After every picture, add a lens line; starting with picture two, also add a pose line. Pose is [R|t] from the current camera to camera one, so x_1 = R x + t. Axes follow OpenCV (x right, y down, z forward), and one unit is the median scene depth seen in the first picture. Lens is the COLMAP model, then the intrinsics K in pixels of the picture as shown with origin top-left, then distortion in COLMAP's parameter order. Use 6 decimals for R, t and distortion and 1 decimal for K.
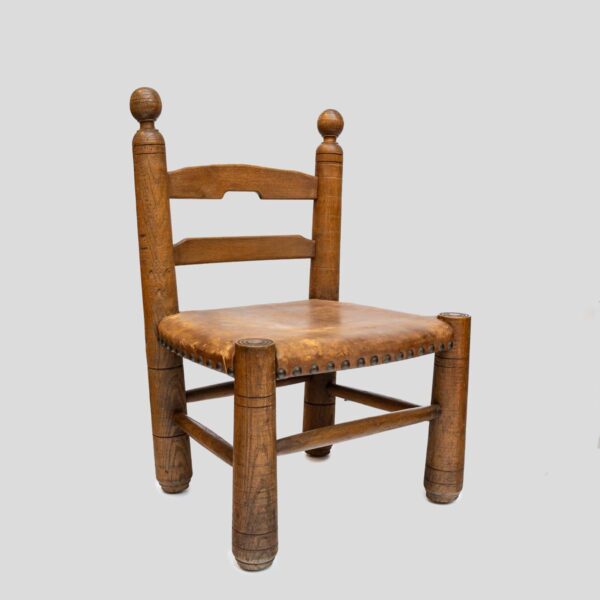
lens RADIAL K [[741.3, 0, 298.2], [0, 741.3, 304.7], [0, 0, 1]] dist [-0.069966, 0.000000]
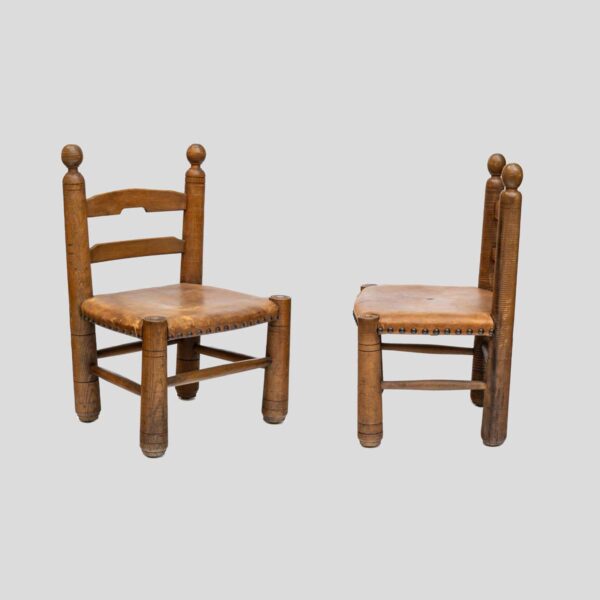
lens RADIAL K [[1034.7, 0, 297.3], [0, 1034.7, 279.8], [0, 0, 1]] dist [-0.111364, 0.000000]
pose [[0.987480, -0.004815, 0.157669, -0.086038], [-0.000727, 0.999384, 0.035074, -0.095021], [-0.157741, -0.034750, 0.986869, -1.079337]]
